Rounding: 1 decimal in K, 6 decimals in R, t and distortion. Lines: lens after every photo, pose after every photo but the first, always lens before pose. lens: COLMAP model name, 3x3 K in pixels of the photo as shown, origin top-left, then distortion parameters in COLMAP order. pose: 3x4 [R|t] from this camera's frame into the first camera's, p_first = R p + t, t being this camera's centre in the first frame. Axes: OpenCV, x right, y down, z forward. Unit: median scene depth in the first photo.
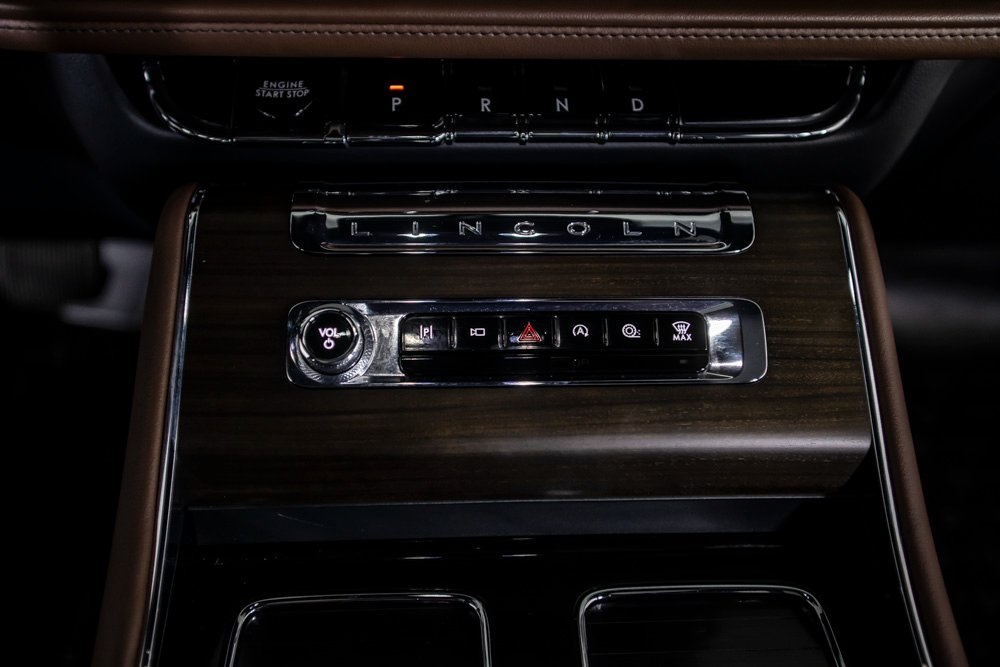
lens RADIAL K [[929.9, 0, 496.4], [0, 929.9, 326.6], [0, 0, 1]] dist [0.024730, 0.000000]
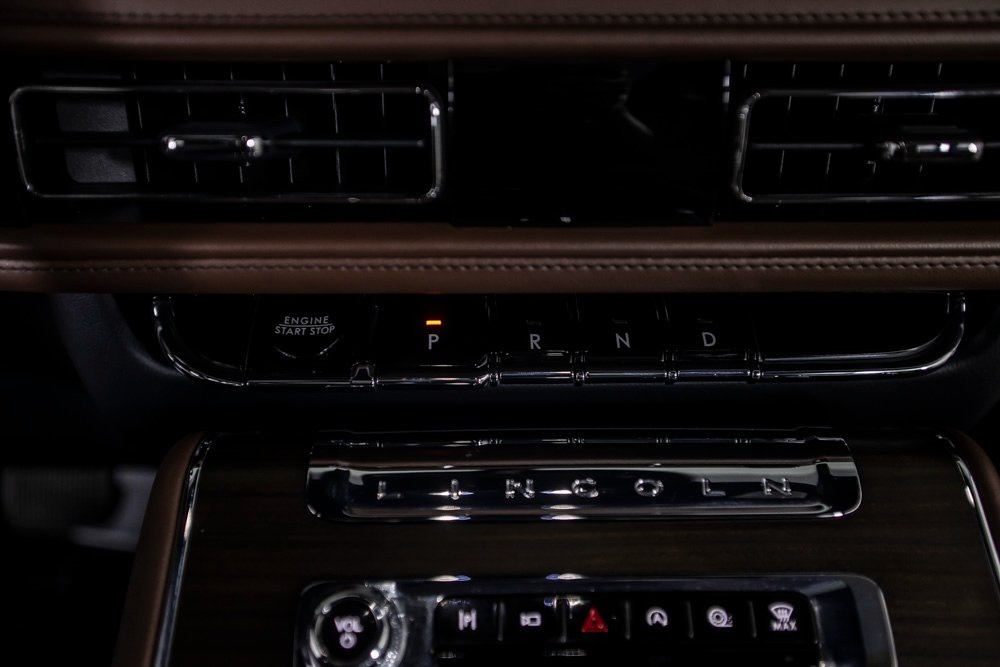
lens RADIAL K [[929.9, 0, 494.7], [0, 929.9, 334.8], [0, 0, 1]] dist [0.024730, 0.000000]
pose [[0.999496, -0.008145, -0.030674, -0.023444], [0.001863, 0.979896, -0.199503, -0.073125], [0.031682, 0.199345, 0.979417, 0.148765]]
